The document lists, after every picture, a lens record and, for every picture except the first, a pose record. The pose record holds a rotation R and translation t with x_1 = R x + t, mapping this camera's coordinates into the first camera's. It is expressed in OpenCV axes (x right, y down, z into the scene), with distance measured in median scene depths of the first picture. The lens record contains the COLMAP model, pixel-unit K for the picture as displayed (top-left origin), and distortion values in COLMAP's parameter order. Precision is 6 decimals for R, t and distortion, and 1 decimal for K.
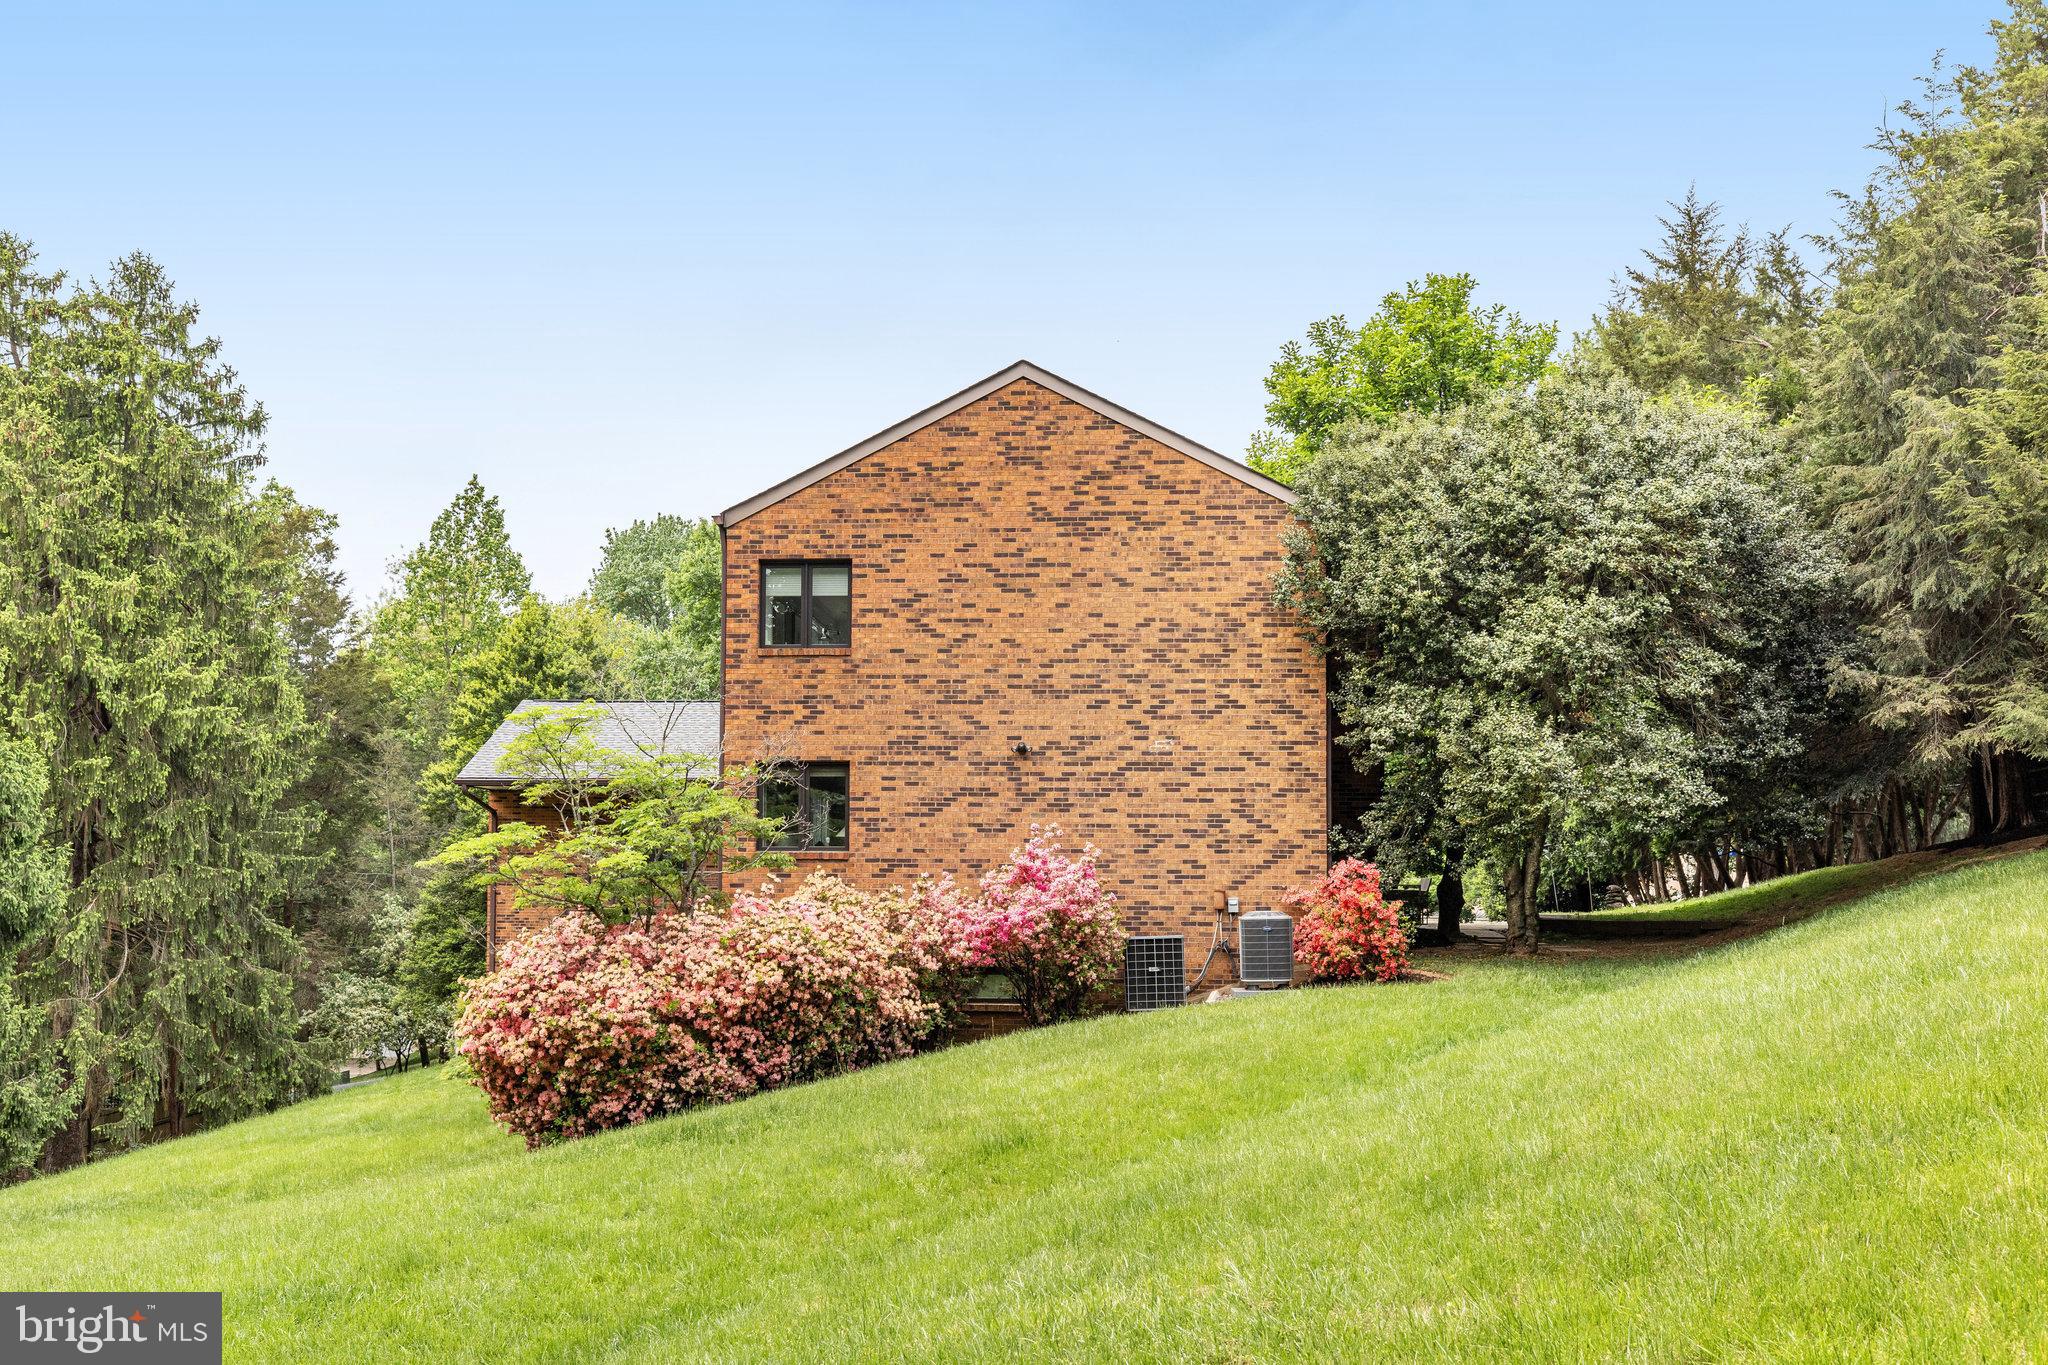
lens RADIAL K [[1729.0, 0, 1025.6], [0, 1729.0, 781.8], [0, 0, 1]] dist [0.008096, -0.011078]
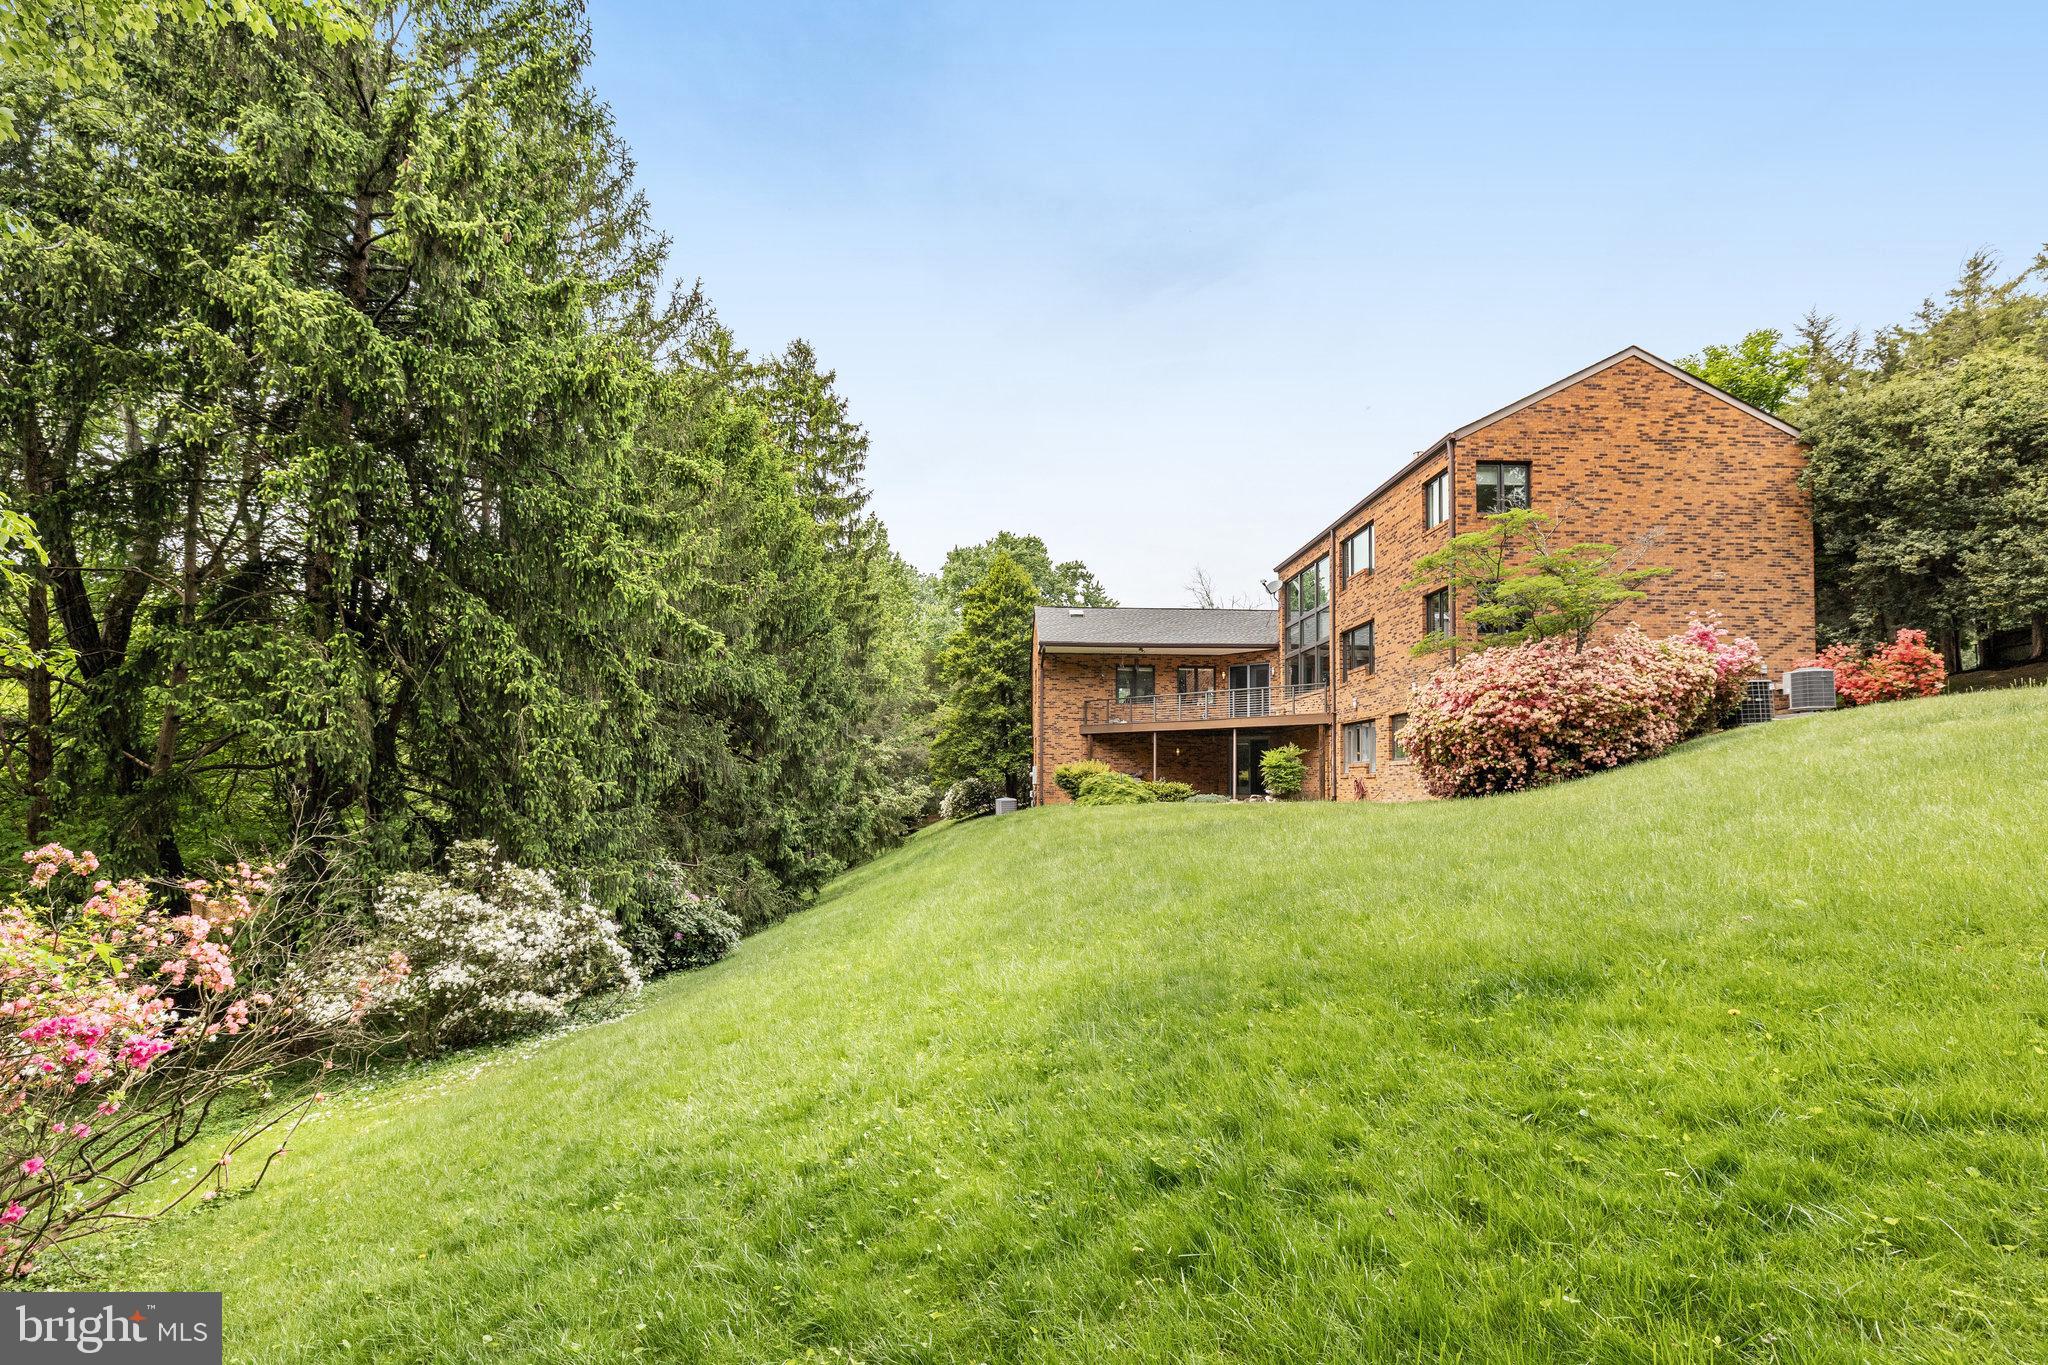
lens RADIAL K [[895.0, 0, 1034.9], [0, 895.0, 739.8], [0, 0, 1]] dist [0.009803, -0.002250]
pose [[0.996751, 0.011189, 0.079759, -0.652569], [-0.012703, 0.999748, 0.018508, 0.131299], [-0.079532, -0.019461, 0.996642, 0.171595]]
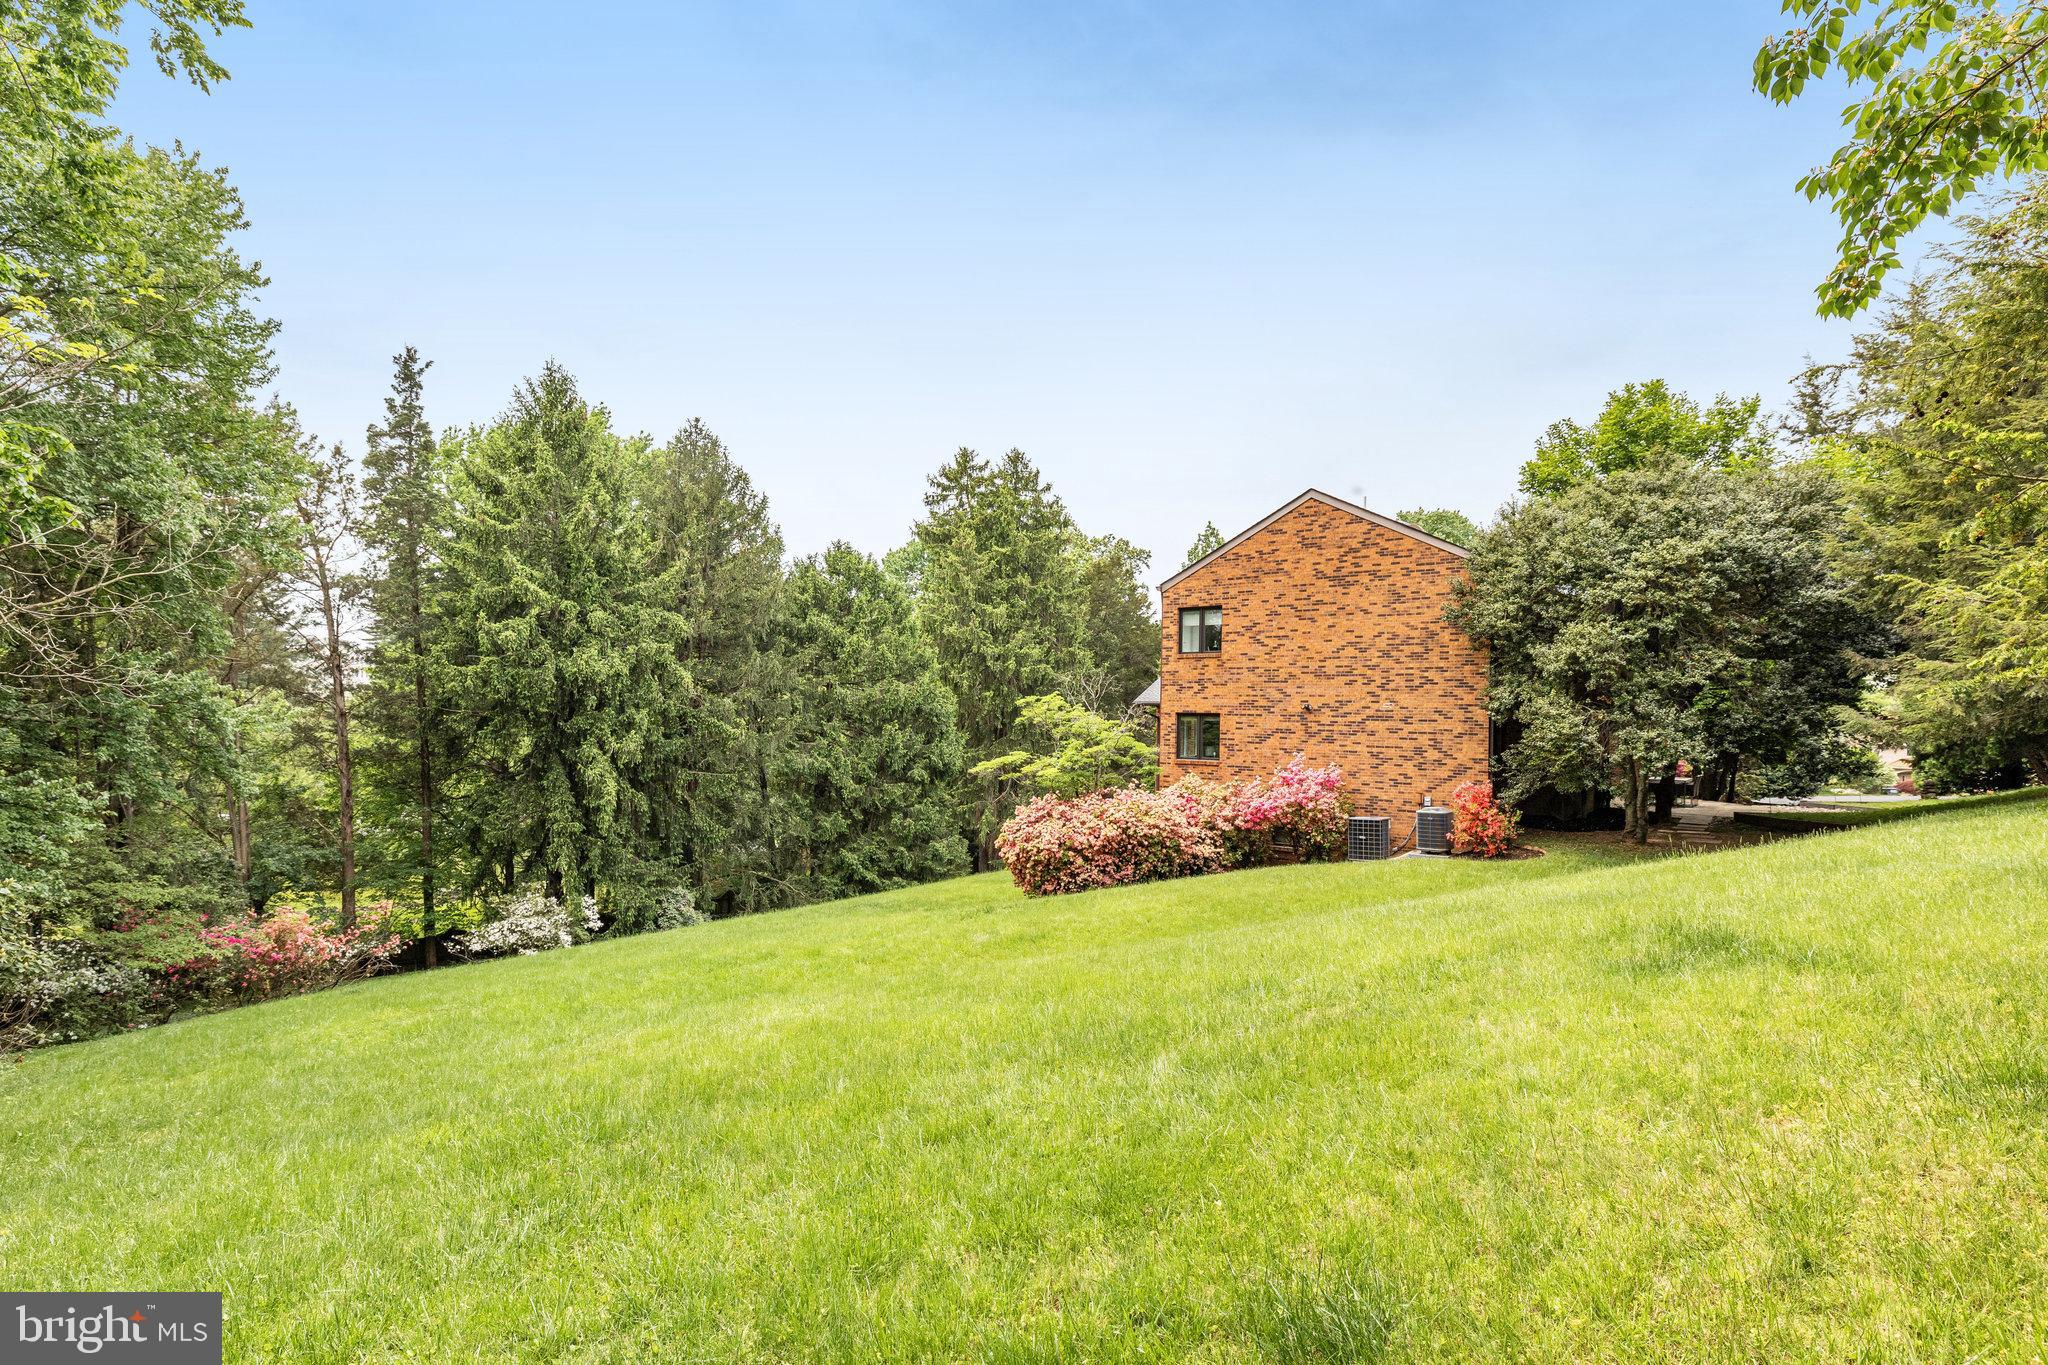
lens RADIAL K [[1001.5, 0, 1031.8], [0, 1001.5, 708.5], [0, 0, 1]] dist [0.002077, 0.000148]
pose [[0.833687, 0.004620, -0.552218, 0.332246], [0.017564, 0.999237, 0.034876, -0.059317], [0.551958, -0.038775, 0.832970, -0.024895]]
